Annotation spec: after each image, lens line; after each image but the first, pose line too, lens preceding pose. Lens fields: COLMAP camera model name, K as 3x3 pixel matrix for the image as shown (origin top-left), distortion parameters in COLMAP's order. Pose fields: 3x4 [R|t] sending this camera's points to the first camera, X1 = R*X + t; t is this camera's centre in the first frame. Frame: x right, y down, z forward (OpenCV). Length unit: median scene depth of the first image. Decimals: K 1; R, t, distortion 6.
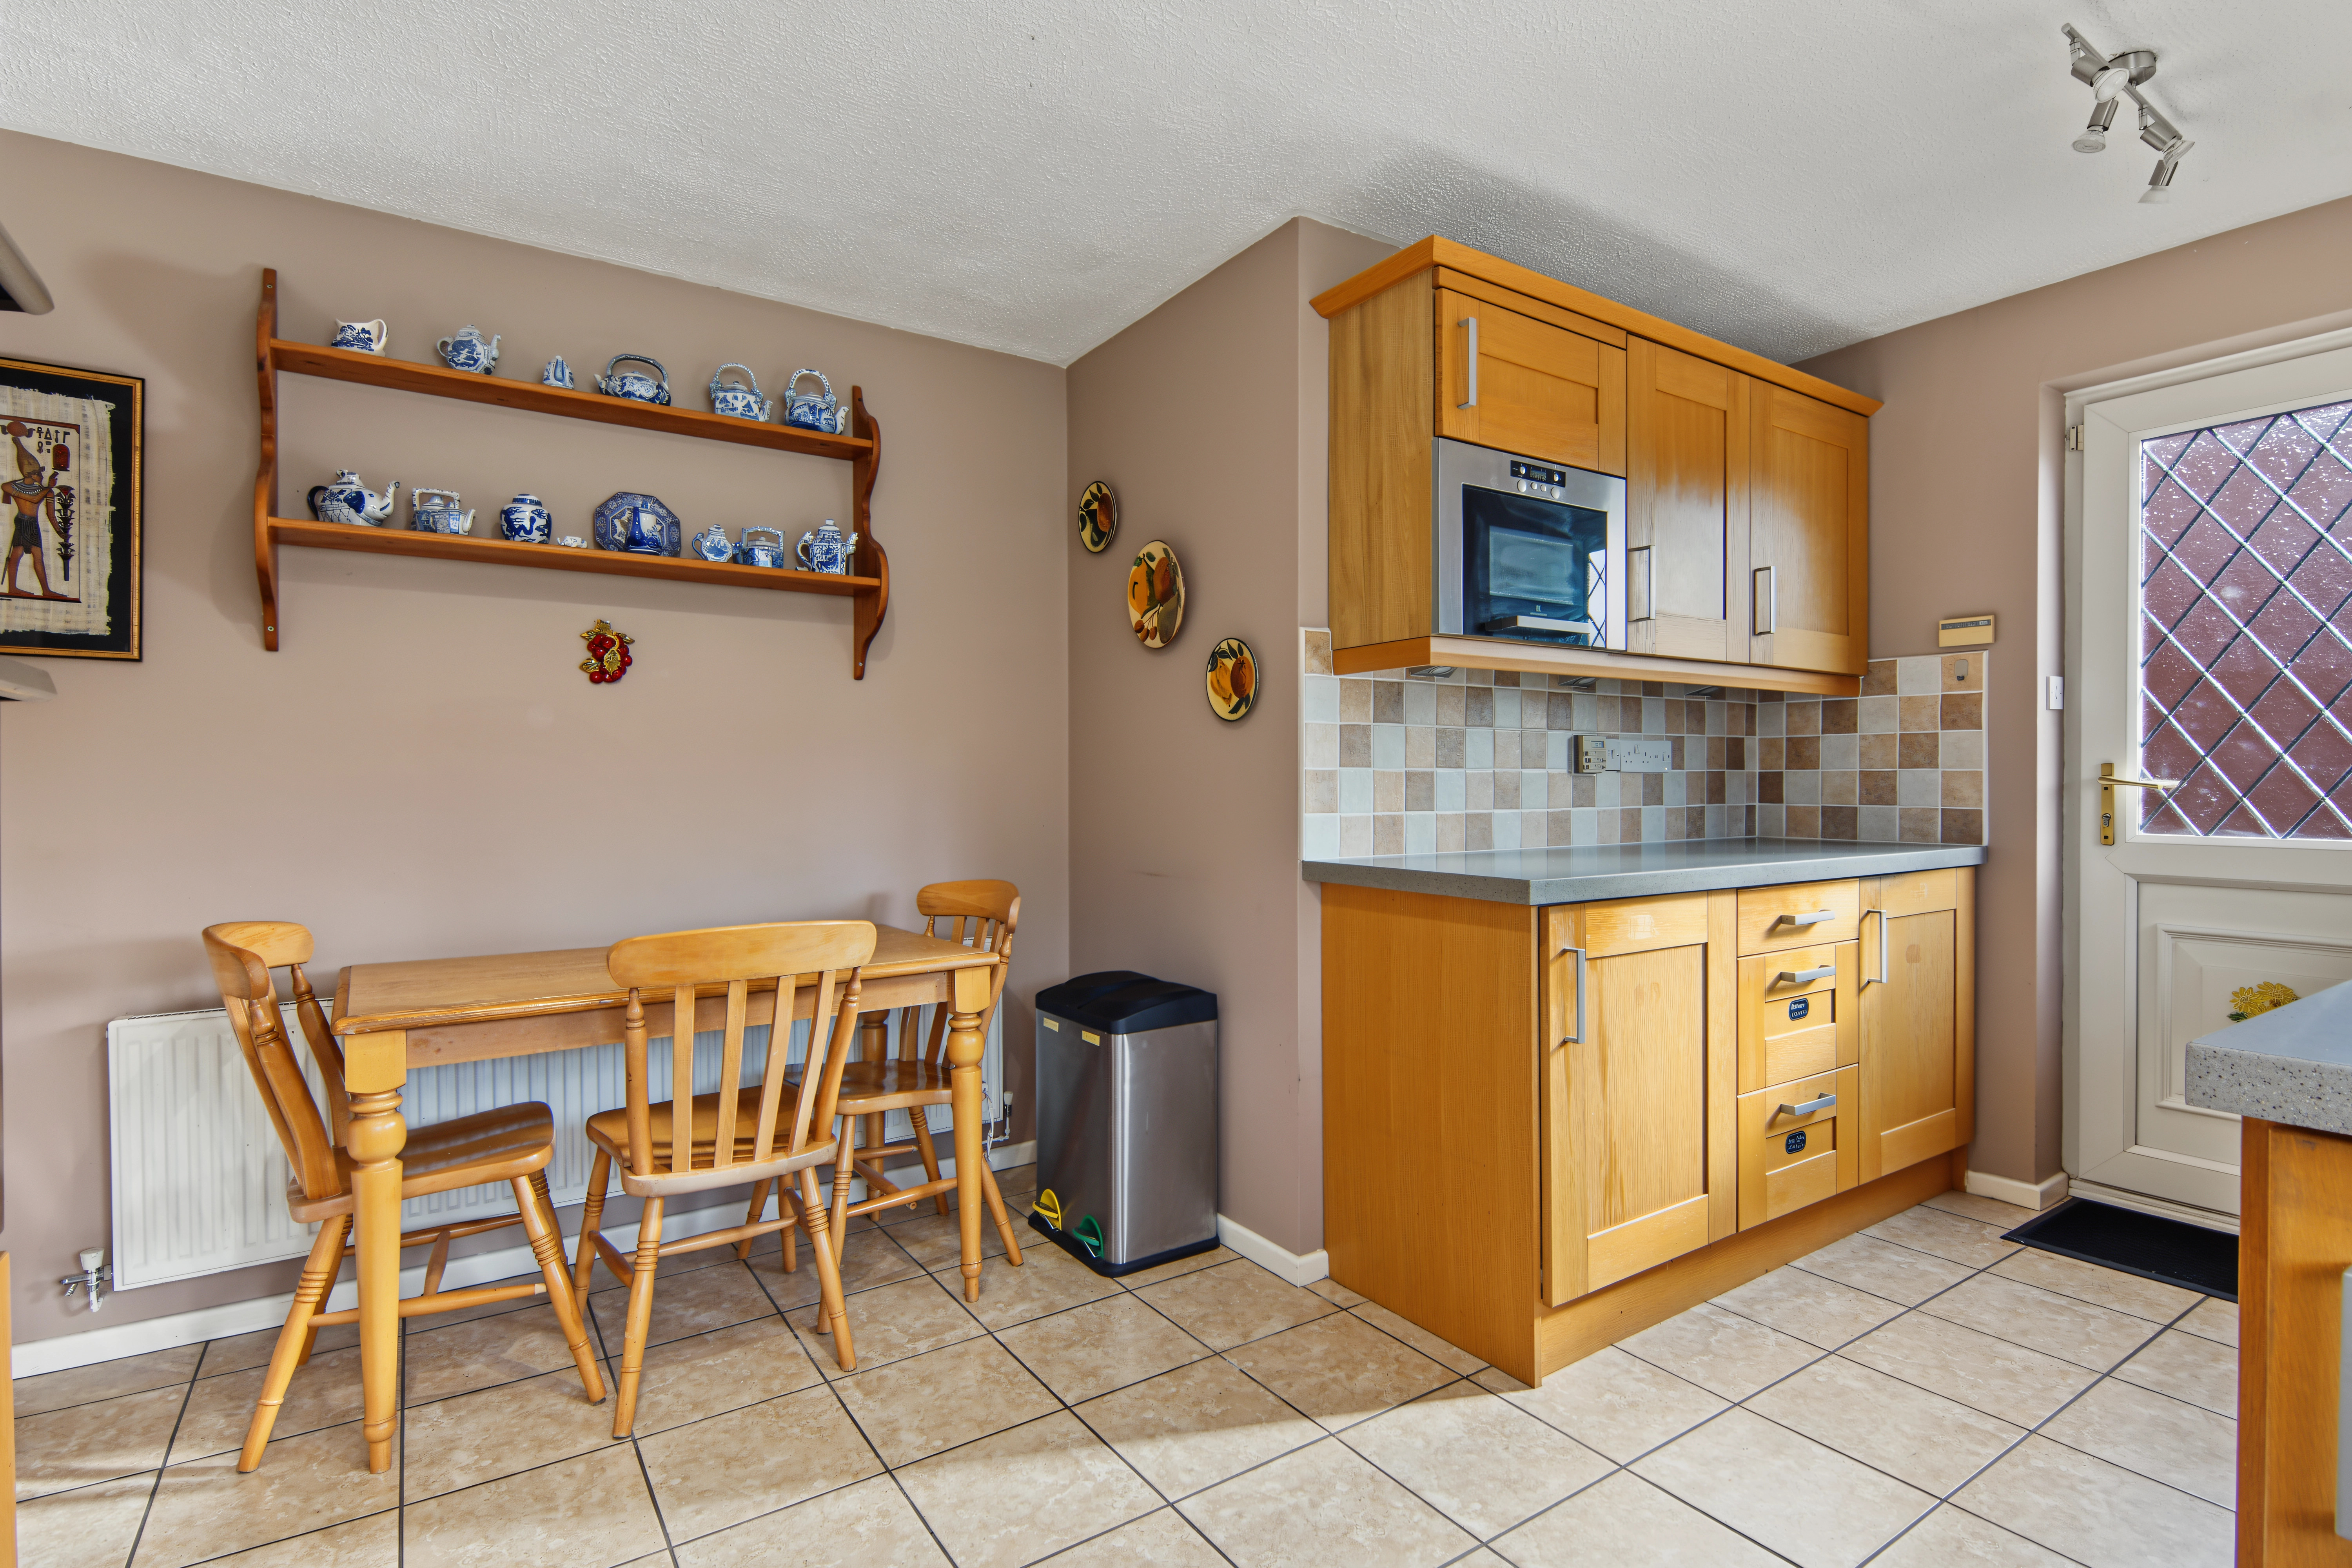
lens RADIAL K [[1146.2, 0, 1162.0], [0, 1146.2, 777.3], [0, 0, 1]] dist [0.050989, -0.030066]
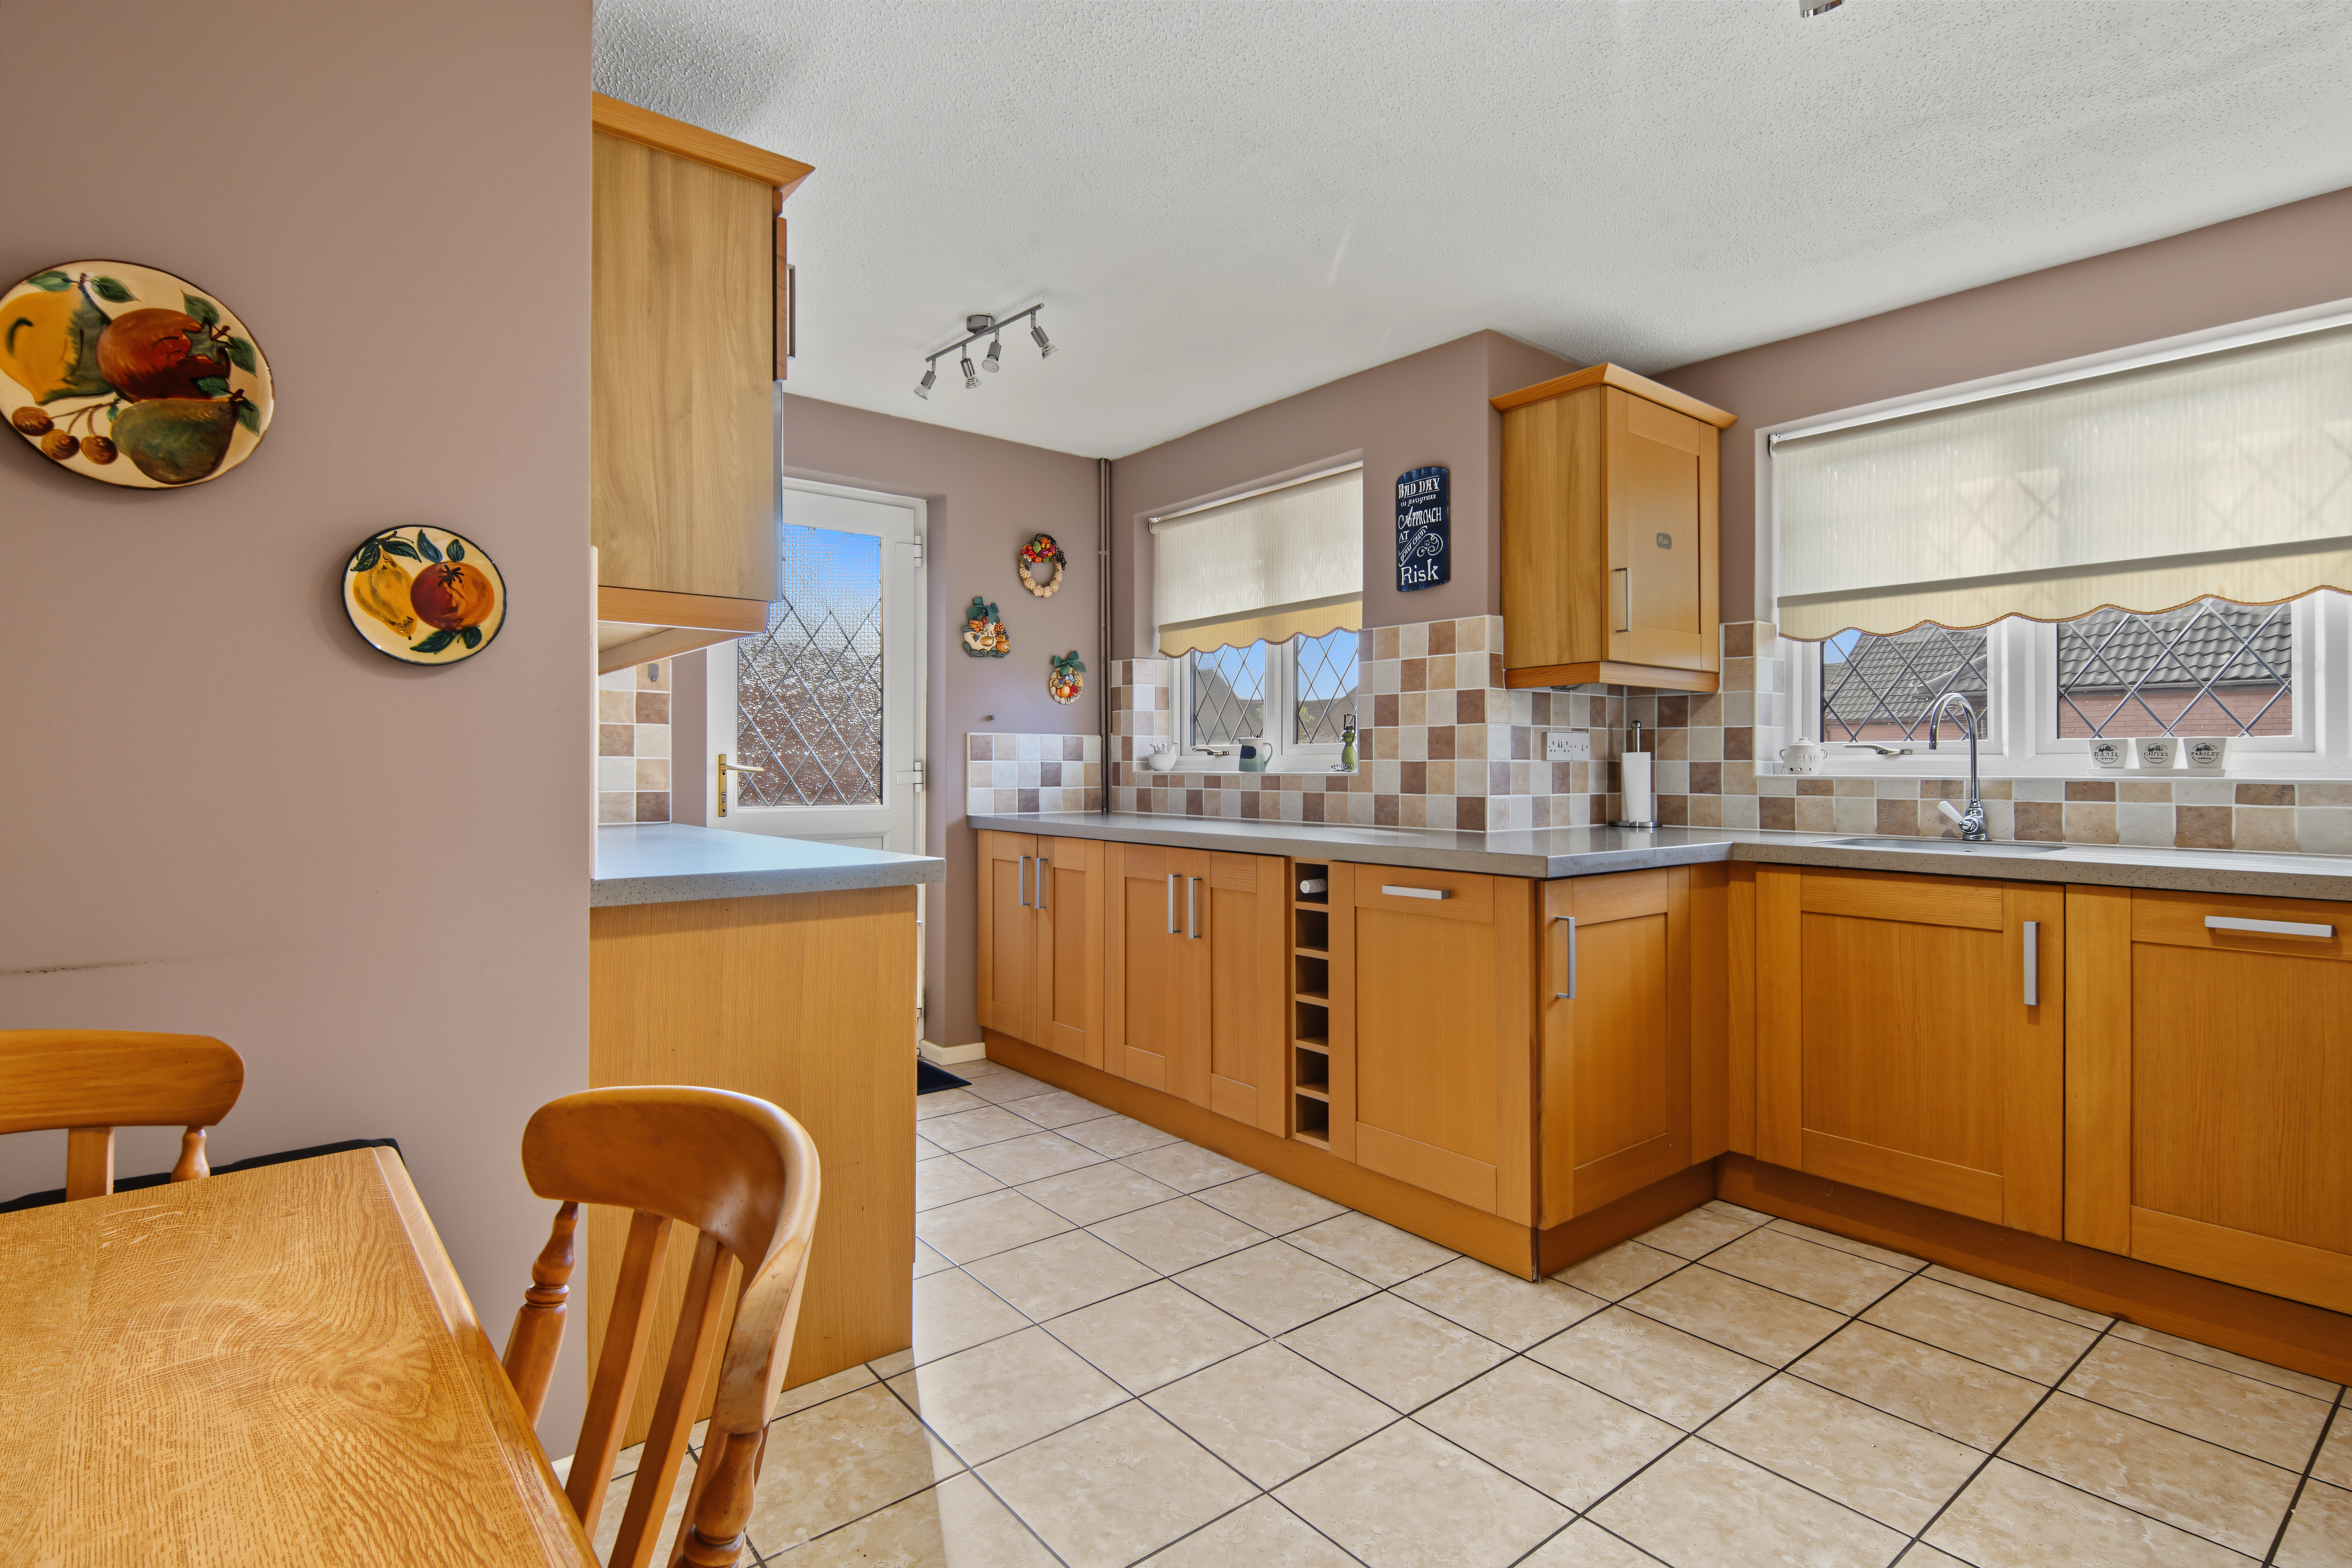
lens RADIAL K [[1144.0, 0, 1176.2], [0, 1144.0, 742.7], [0, 0, 1]] dist [0.000567, -0.000145]
pose [[-0.100912, 0.023650, 0.994614, -0.608463], [-0.003573, 0.999702, -0.024134, 0.004814], [-0.994889, -0.005989, -0.100798, 0.715699]]
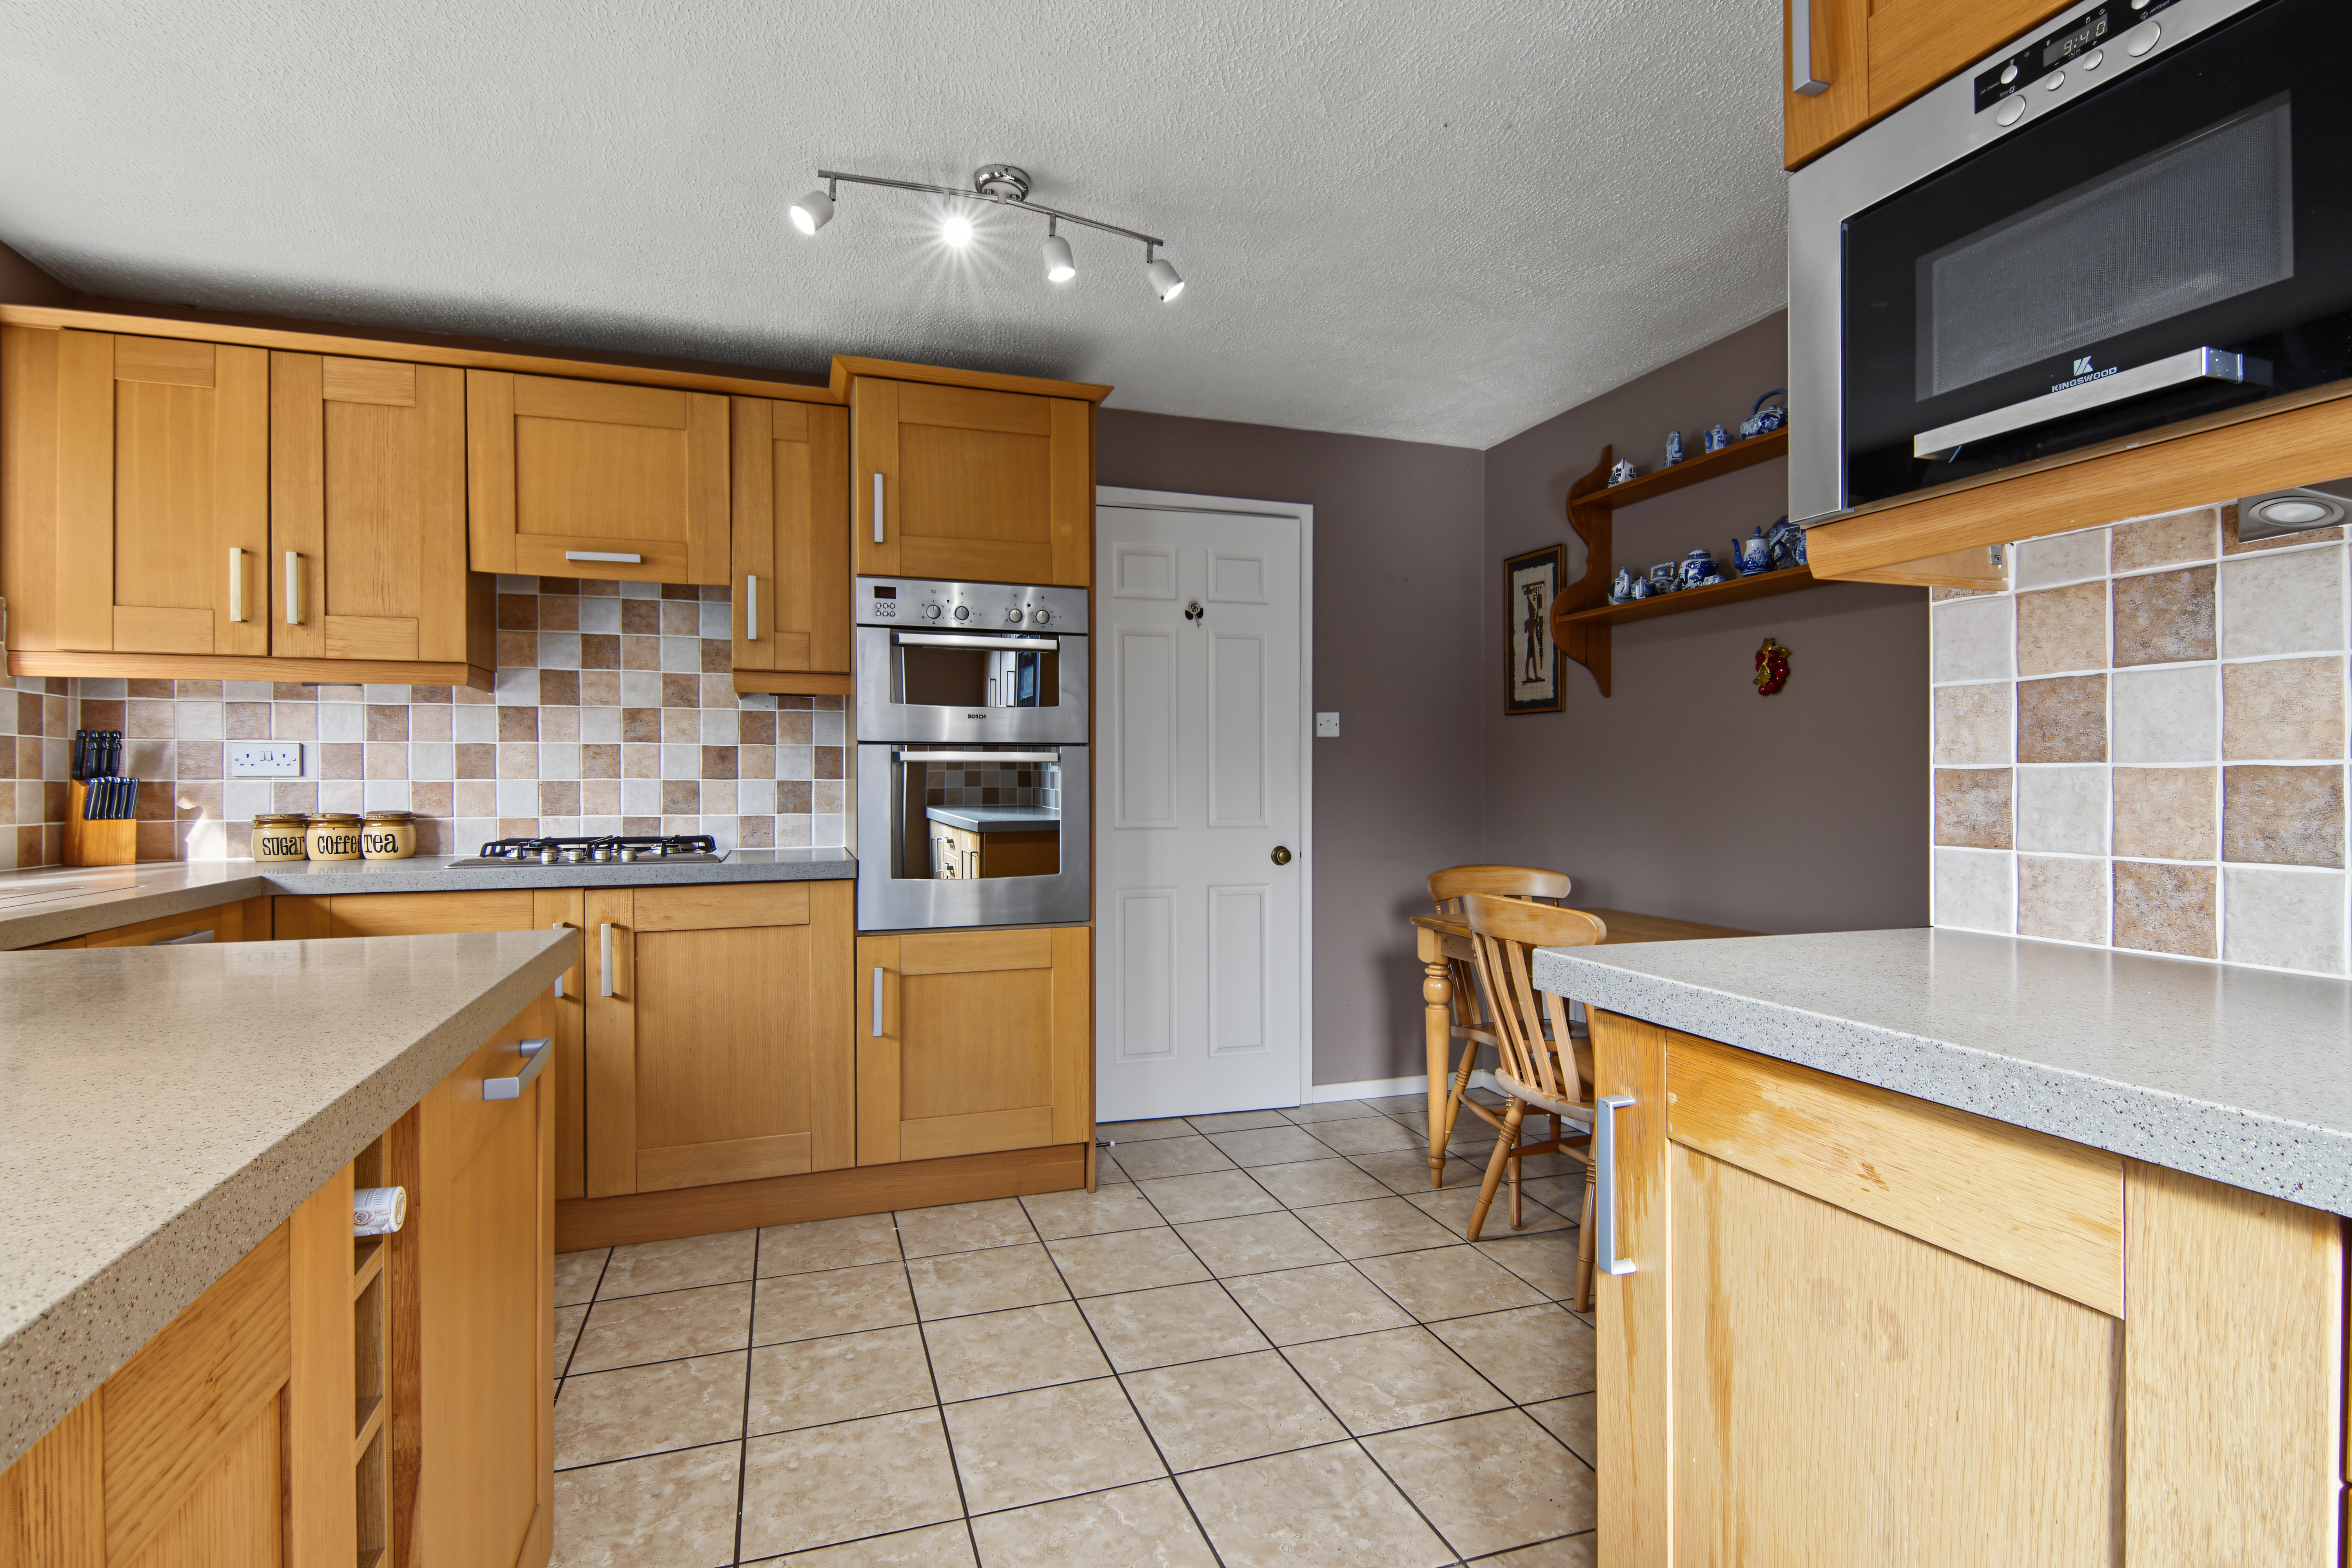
lens RADIAL K [[1146.2, 0, 1162.0], [0, 1146.2, 777.3], [0, 0, 1]] dist [0.050989, -0.030066]
pose [[-0.256556, 0.000041, -0.966529, 0.786972], [0.004220, 0.999991, -0.001078, -0.003980], [0.966520, -0.004355, -0.256554, 0.775110]]
